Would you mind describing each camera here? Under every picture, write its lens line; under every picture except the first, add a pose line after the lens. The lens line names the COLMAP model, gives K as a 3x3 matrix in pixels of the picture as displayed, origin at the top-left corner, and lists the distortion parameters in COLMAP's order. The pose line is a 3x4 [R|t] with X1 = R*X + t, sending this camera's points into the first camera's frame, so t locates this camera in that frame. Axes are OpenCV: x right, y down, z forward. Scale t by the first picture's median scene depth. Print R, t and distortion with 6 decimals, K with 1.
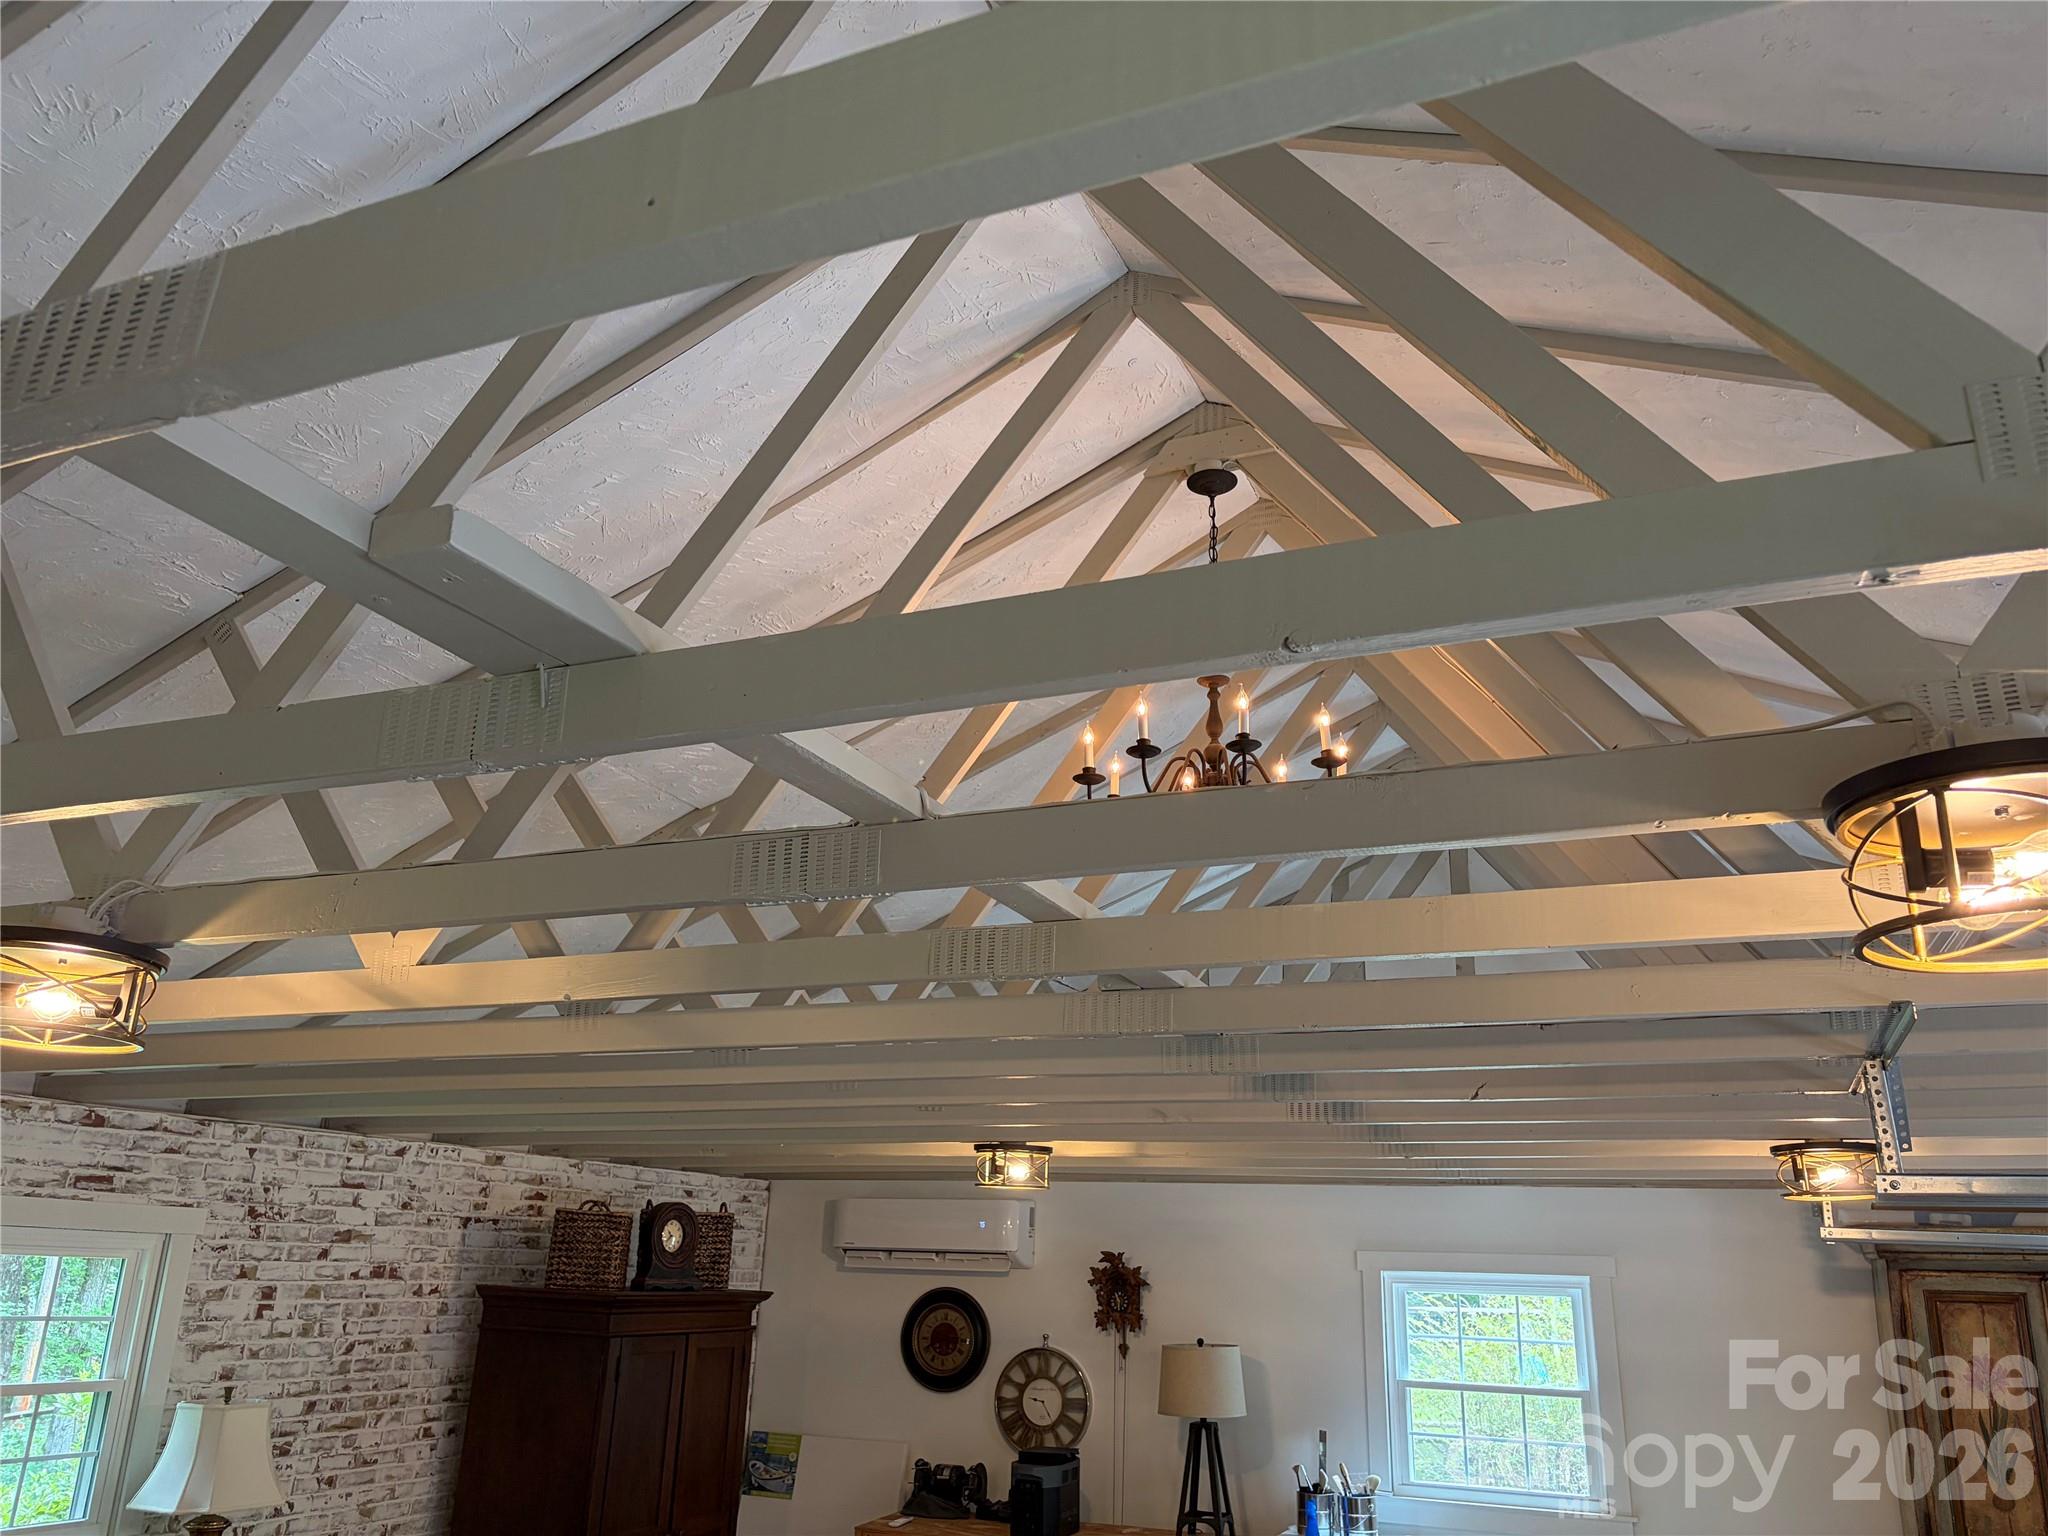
lens RADIAL K [[1532.7, 0, 1012.4], [0, 1532.7, 780.2], [0, 0, 1]] dist [0.038293, -0.038466]
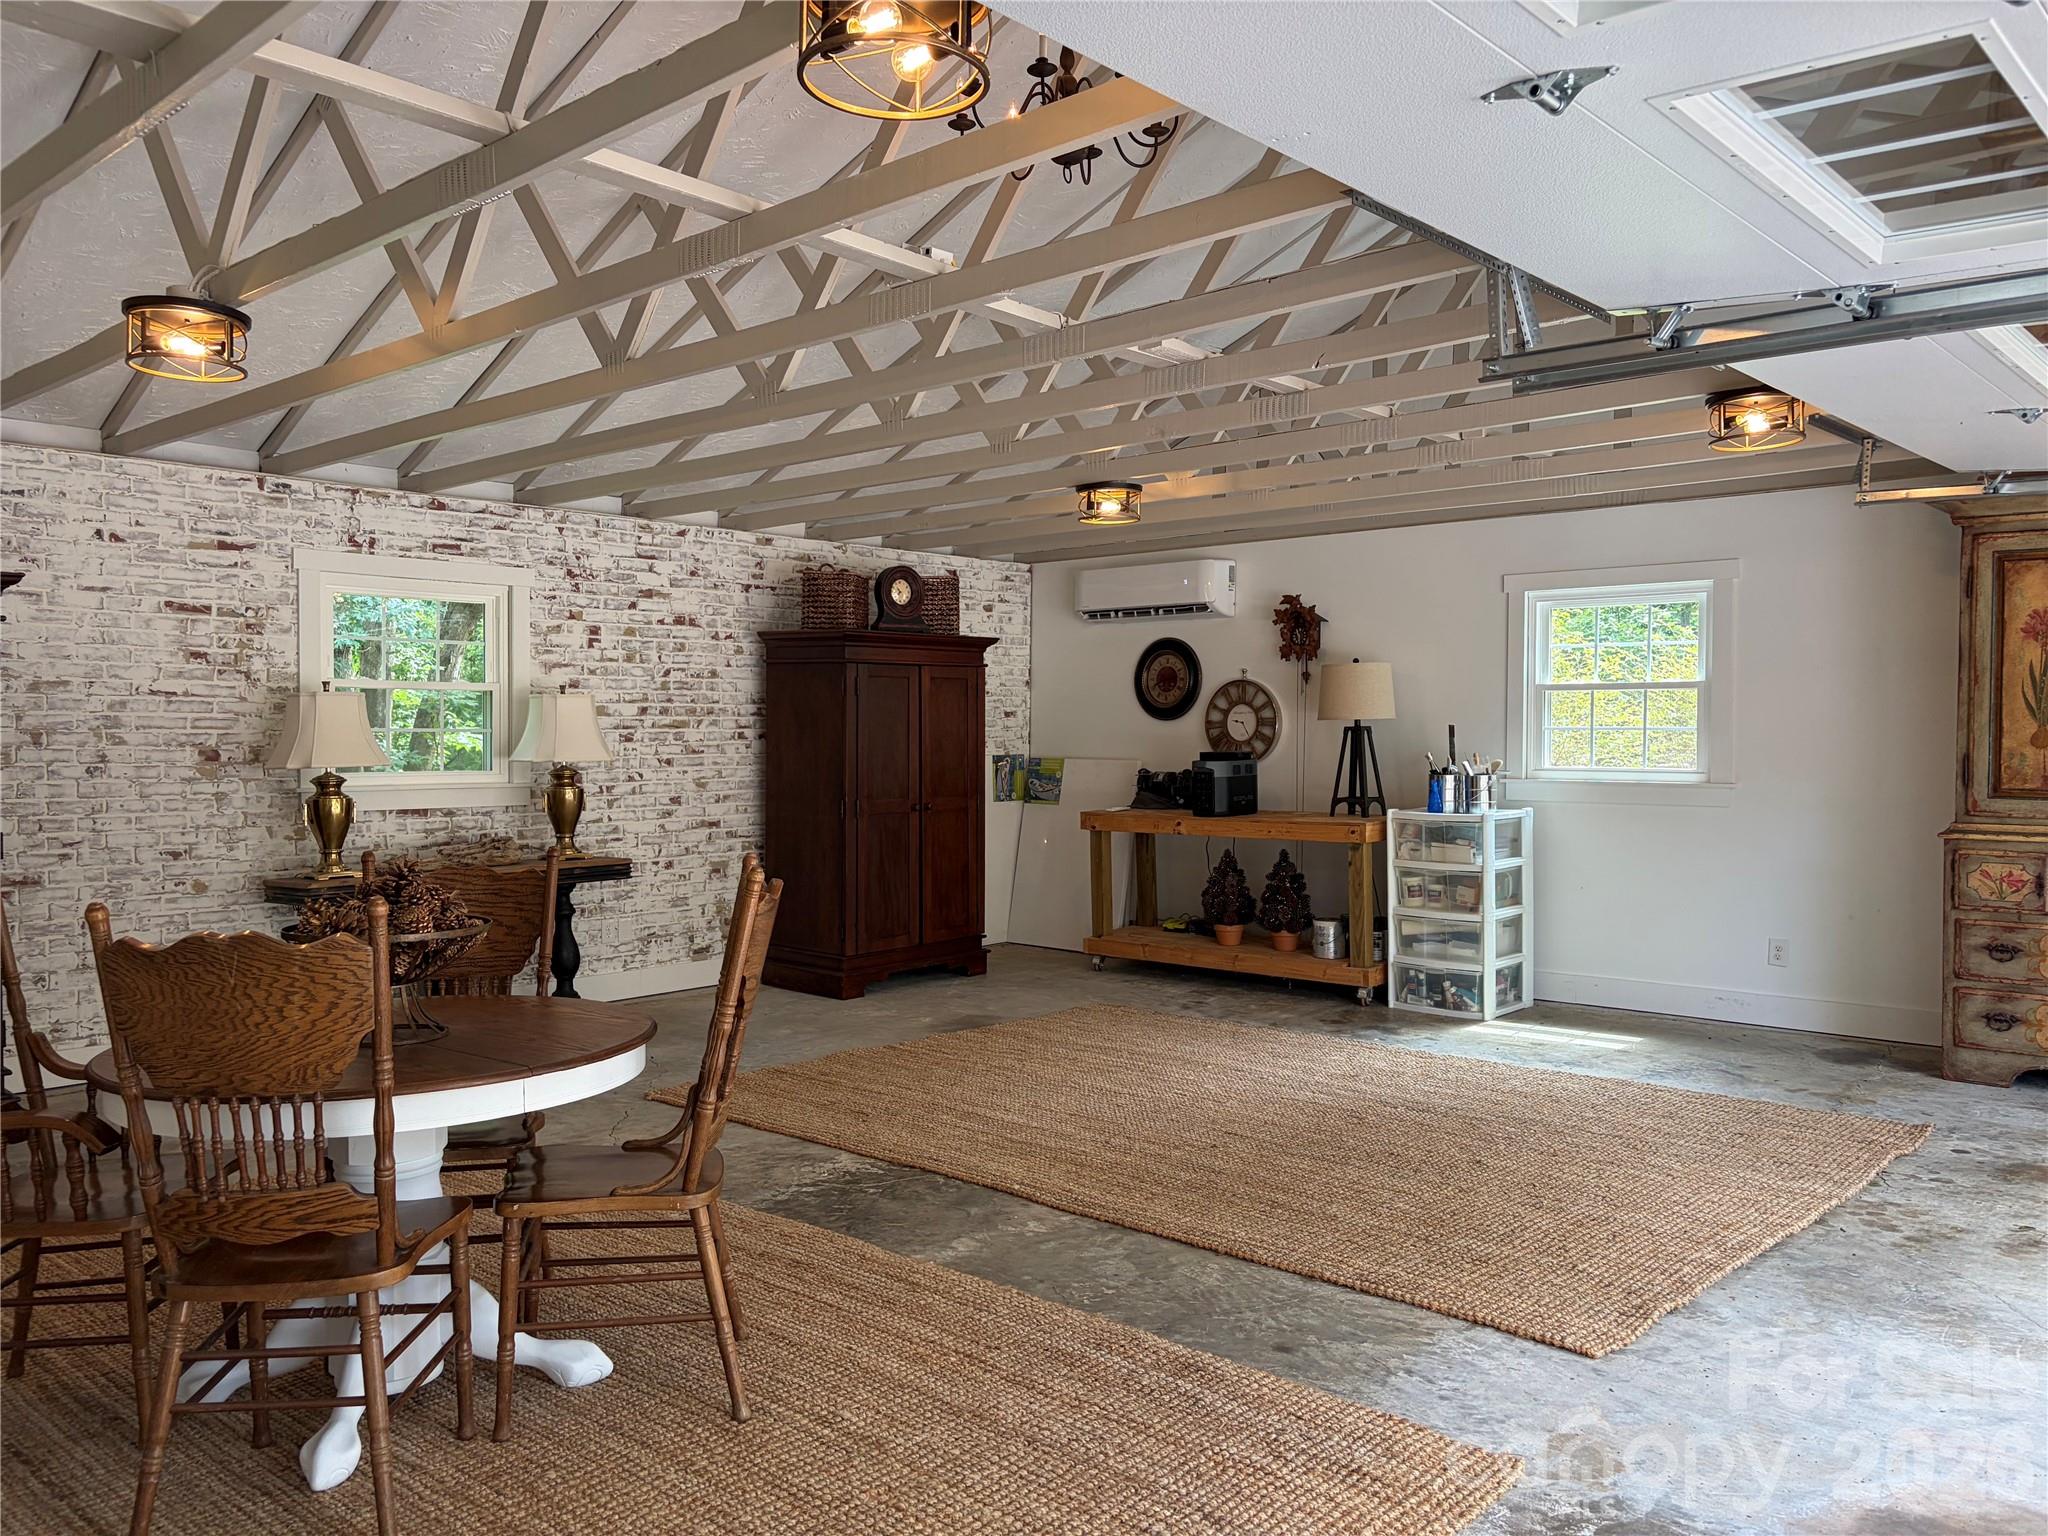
lens RADIAL K [[1532.7, 0, 1031.6], [0, 1532.7, 790.1], [0, 0, 1]] dist [0.038293, -0.038466]
pose [[0.945118, -0.017759, -0.326245, 0.311408], [0.126160, 0.940916, 0.314262, 0.075002], [0.301388, -0.338174, 0.891518, -0.150209]]
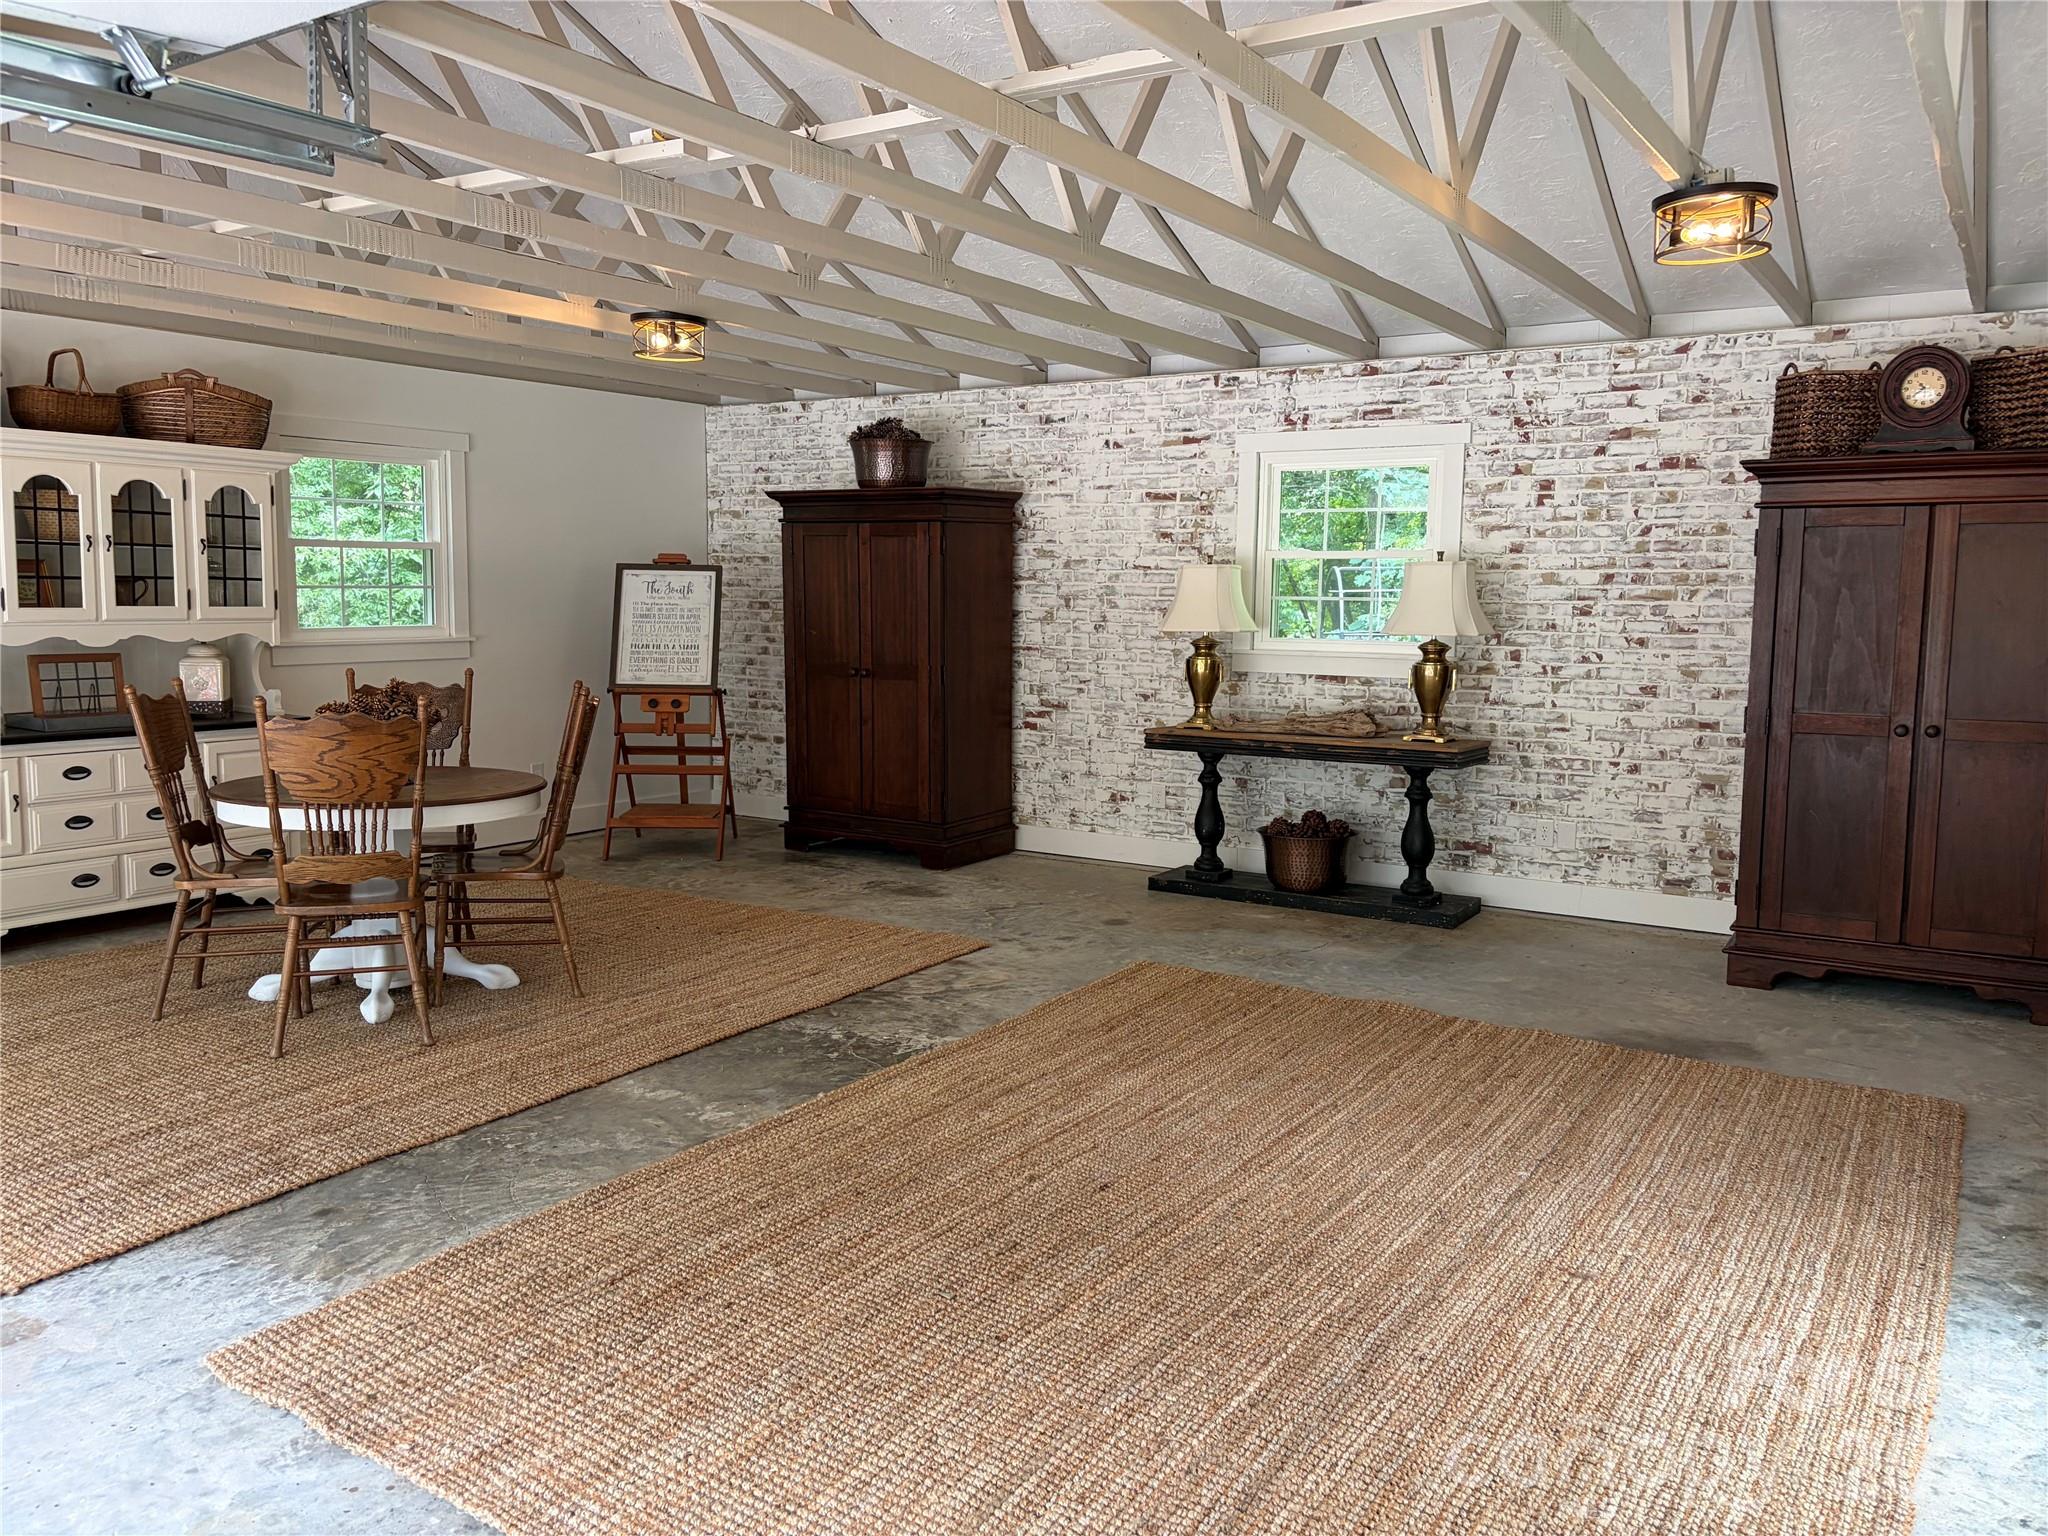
lens RADIAL K [[1532.7, 0, 1021.4], [0, 1532.7, 795.8], [0, 0, 1]] dist [0.038293, -0.038466]
pose [[-0.162427, 0.106176, -0.980991, 0.722770], [0.286900, 0.956322, 0.056002, 0.347457], [0.944090, -0.272350, -0.185794, 0.708109]]
